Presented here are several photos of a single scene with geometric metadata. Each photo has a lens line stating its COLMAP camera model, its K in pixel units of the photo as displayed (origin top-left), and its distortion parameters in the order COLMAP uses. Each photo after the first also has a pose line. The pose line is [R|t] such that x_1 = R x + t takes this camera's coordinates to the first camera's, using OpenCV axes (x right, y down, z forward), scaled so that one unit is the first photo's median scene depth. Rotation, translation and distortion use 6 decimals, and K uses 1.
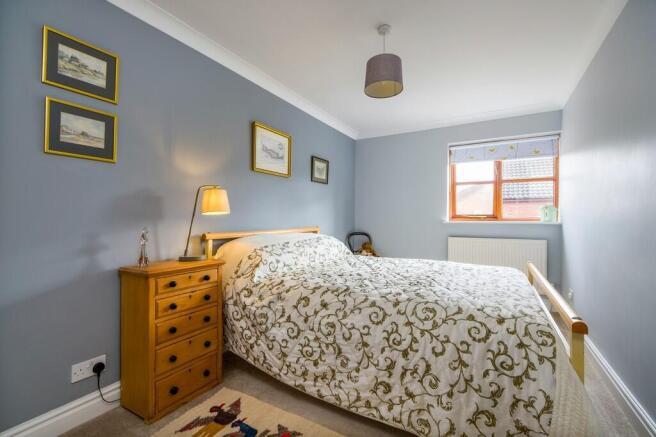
lens RADIAL K [[289.8, 0, 328.0], [0, 289.8, 218.5], [0, 0, 1]] dist [-0.000831, -0.000034]
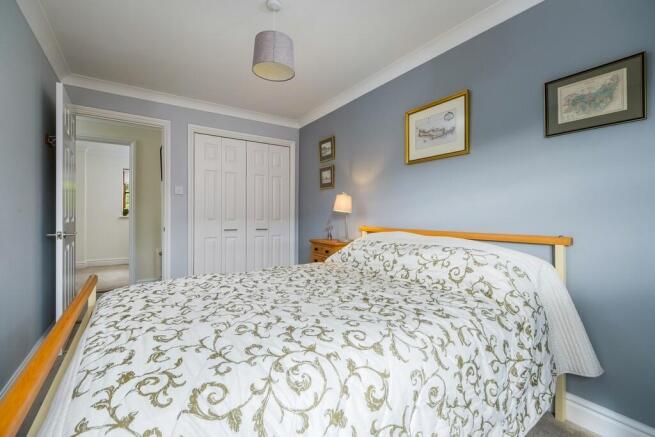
lens RADIAL K [[289.4, 0, 327.5], [0, 289.4, 218.5], [0, 0, 1]] dist [-0.000831, -0.000034]
pose [[-0.429777, 0.004984, -0.902921, 0.940522], [0.001365, 0.999987, 0.004870, 0.023827], [0.902934, 0.000861, -0.429779, 1.457318]]
